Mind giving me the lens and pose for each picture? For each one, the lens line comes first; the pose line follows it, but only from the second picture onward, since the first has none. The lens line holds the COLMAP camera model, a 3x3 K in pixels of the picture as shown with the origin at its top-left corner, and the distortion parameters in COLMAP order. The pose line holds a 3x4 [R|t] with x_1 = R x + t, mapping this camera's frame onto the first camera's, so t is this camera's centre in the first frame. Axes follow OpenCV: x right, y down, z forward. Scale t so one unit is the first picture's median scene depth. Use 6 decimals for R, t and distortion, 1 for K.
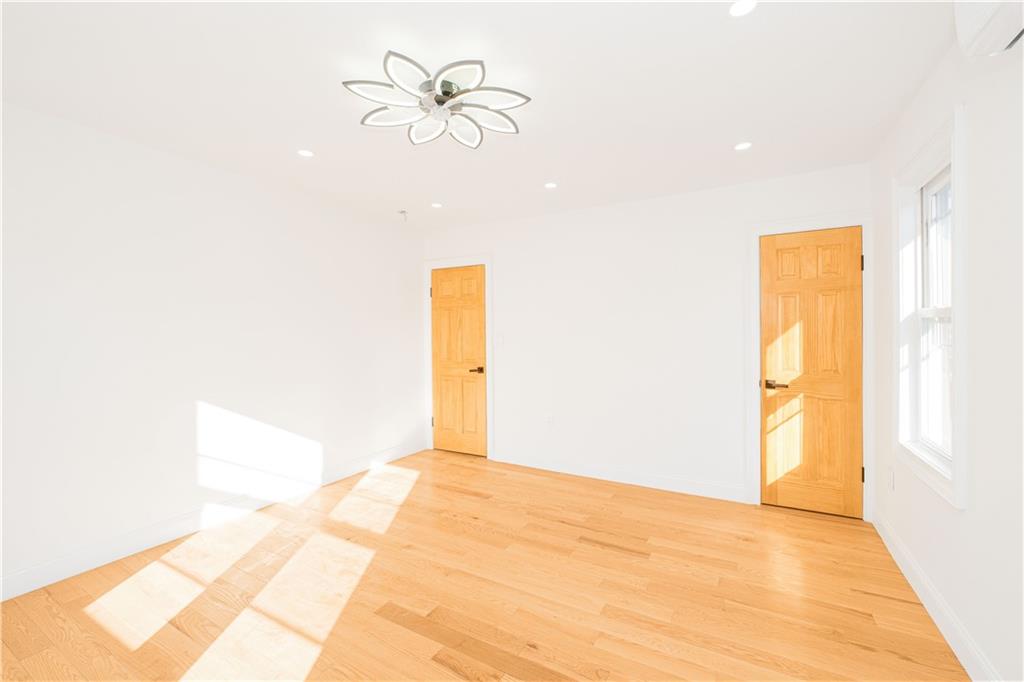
lens RADIAL K [[431.5, 0, 513.6], [0, 431.5, 336.4], [0, 0, 1]] dist [-0.000666, -0.000106]
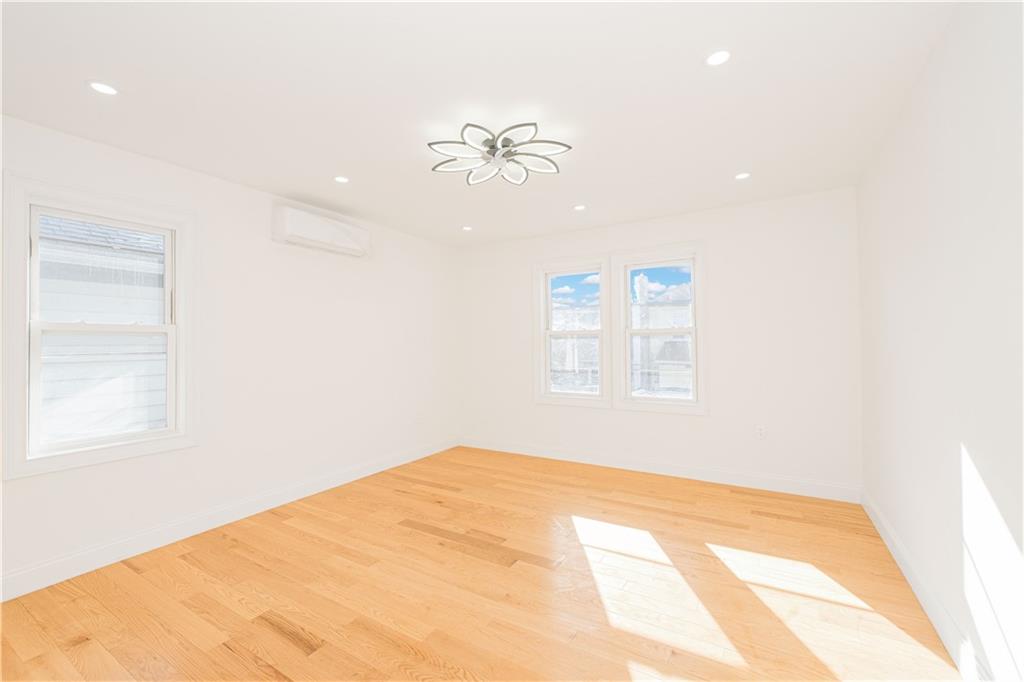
lens RADIAL K [[431.5, 0, 513.6], [0, 431.5, 336.4], [0, 0, 1]] dist [-0.000666, -0.000106]
pose [[-0.999376, 0.020987, 0.028407, -0.225800], [0.020724, 0.999740, -0.009511, 0.005548], [-0.028599, -0.008917, -0.999551, 2.121020]]
